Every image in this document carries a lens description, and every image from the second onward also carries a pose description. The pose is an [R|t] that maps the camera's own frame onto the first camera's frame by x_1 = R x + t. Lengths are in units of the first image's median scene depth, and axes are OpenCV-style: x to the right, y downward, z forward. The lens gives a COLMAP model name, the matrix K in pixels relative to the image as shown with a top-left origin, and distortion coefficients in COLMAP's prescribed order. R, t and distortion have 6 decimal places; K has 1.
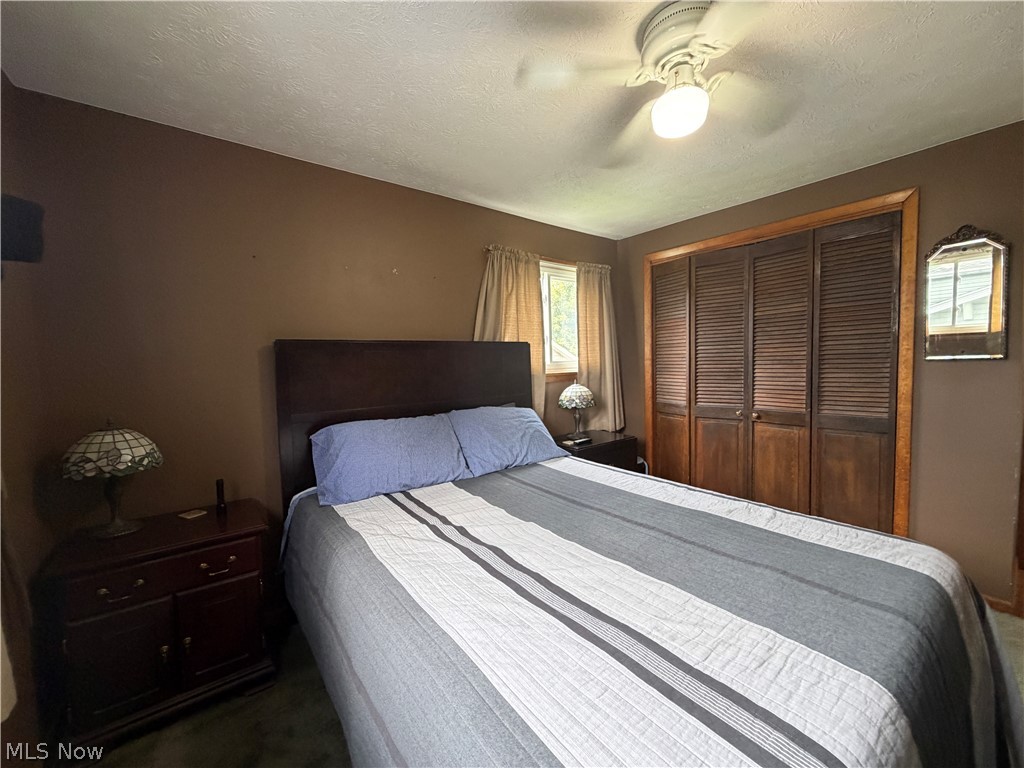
lens RADIAL K [[404.2, 0, 514.4], [0, 404.2, 385.5], [0, 0, 1]] dist [-0.000362, -0.000337]
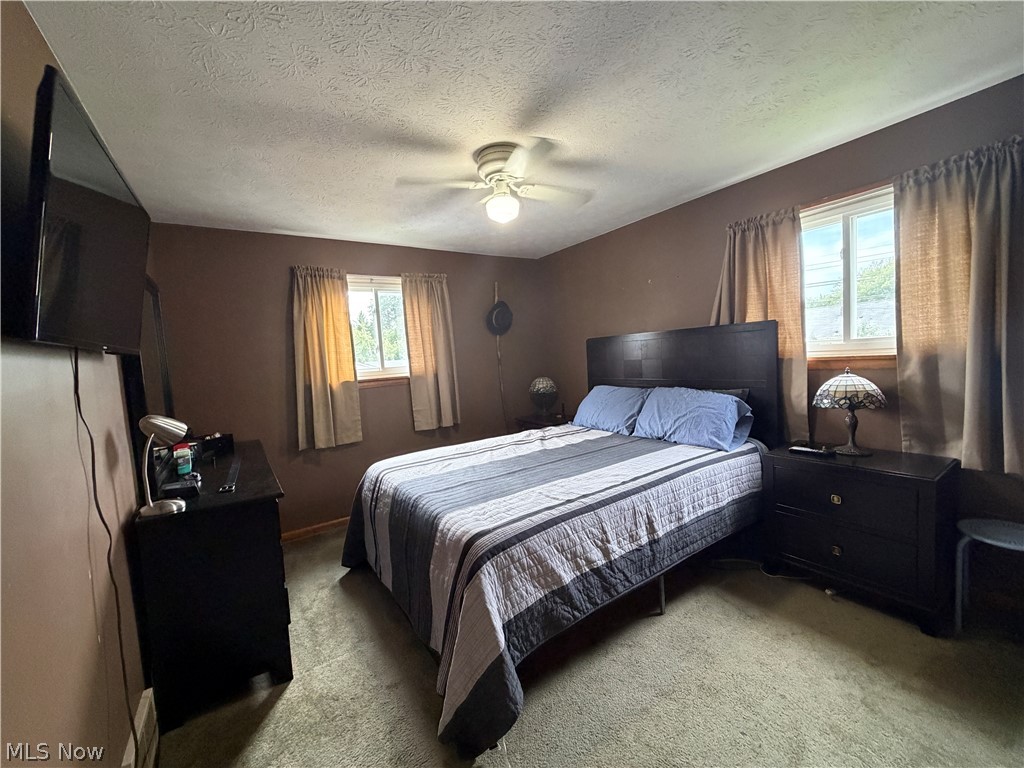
lens RADIAL K [[404.2, 0, 514.9], [0, 404.2, 383.1], [0, 0, 1]] dist [-0.000362, -0.000337]
pose [[-0.064345, 0.082795, -0.994487, 0.899075], [-0.001510, 0.996543, 0.083064, -0.044383], [0.997927, 0.006846, -0.063998, 0.509345]]
